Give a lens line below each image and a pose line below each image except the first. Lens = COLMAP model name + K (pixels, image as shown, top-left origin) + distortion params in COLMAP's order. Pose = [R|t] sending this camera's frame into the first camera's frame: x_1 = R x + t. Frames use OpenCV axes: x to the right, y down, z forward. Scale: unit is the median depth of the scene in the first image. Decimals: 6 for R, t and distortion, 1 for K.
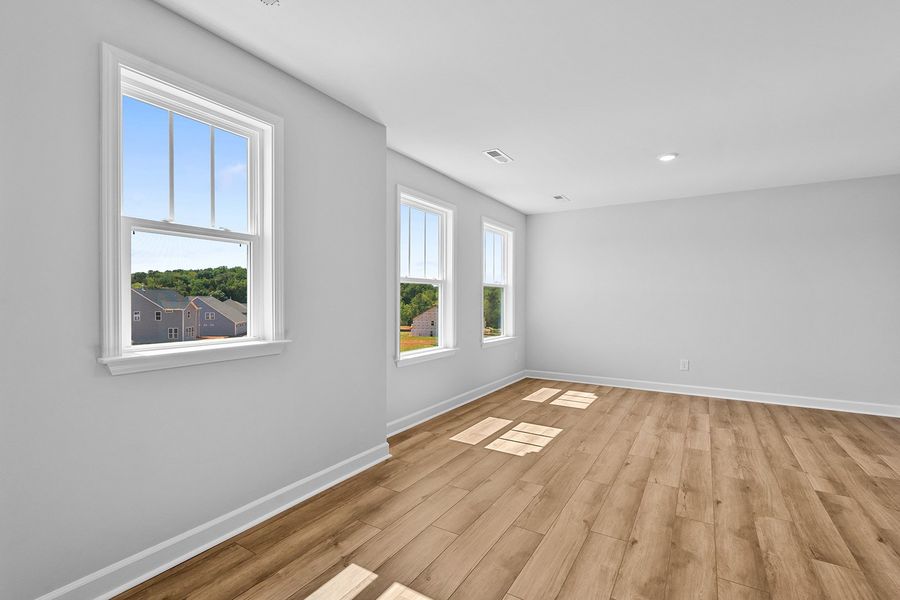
lens RADIAL K [[397.6, 0, 450.5], [0, 397.6, 301.7], [0, 0, 1]] dist [-0.003047, 0.000338]
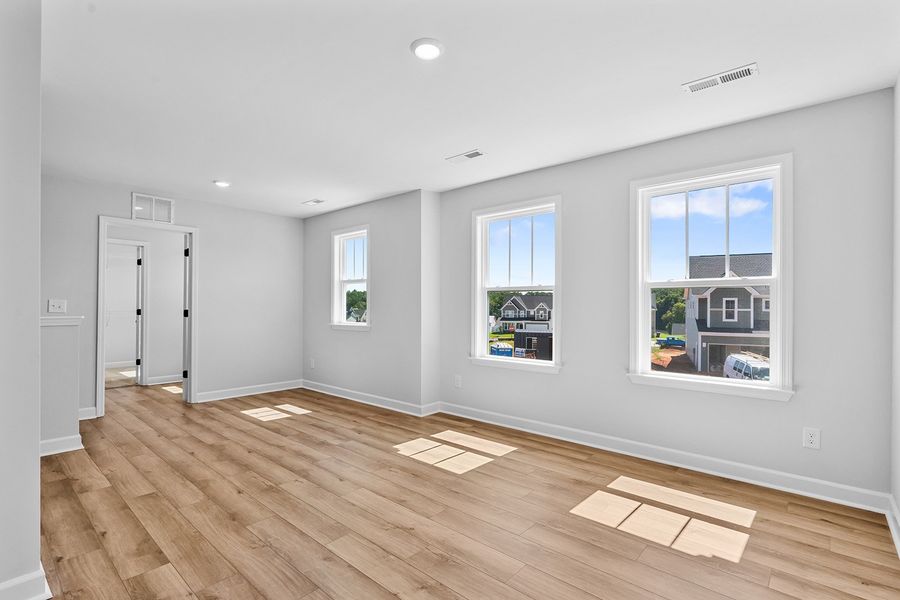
lens RADIAL K [[407.6, 0, 449.5], [0, 407.6, 303.3], [0, 0, 1]] dist [-0.005283, -0.000244]
pose [[-0.136923, -0.013444, -0.990490, 1.511849], [-0.011518, 0.999862, -0.011979, -0.001947], [0.990515, 0.009769, -0.137059, 1.523542]]
